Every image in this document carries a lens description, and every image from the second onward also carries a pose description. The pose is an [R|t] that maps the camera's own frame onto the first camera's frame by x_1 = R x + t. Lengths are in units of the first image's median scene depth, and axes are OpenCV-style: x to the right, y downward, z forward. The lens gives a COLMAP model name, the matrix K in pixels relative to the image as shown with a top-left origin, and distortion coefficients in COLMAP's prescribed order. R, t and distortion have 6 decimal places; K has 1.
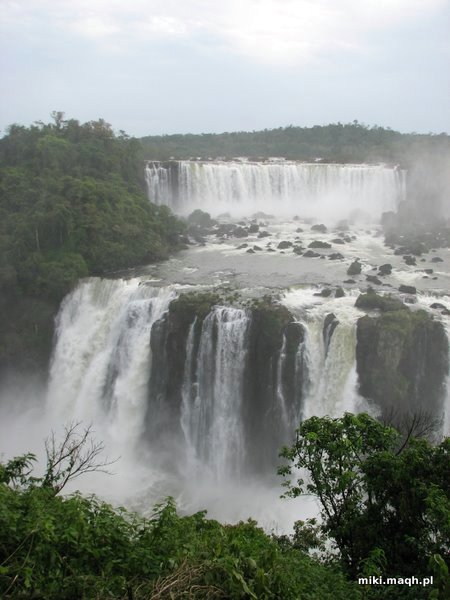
lens RADIAL K [[647.4, 0, 228.6], [0, 647.4, 301.2], [0, 0, 1]] dist [-0.200571, 0.309200]
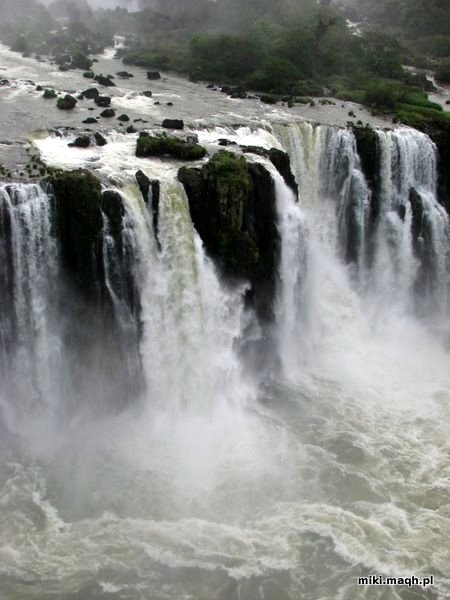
lens RADIAL K [[899.2, 0, 237.7], [0, 899.2, 301.4], [0, 0, 1]] dist [0.001506, 0.147240]
pose [[0.731907, -0.231402, 0.640909, -0.417799], [0.089476, 0.965065, 0.246259, -0.073672], [-0.675504, -0.122893, 0.727043, 0.124853]]
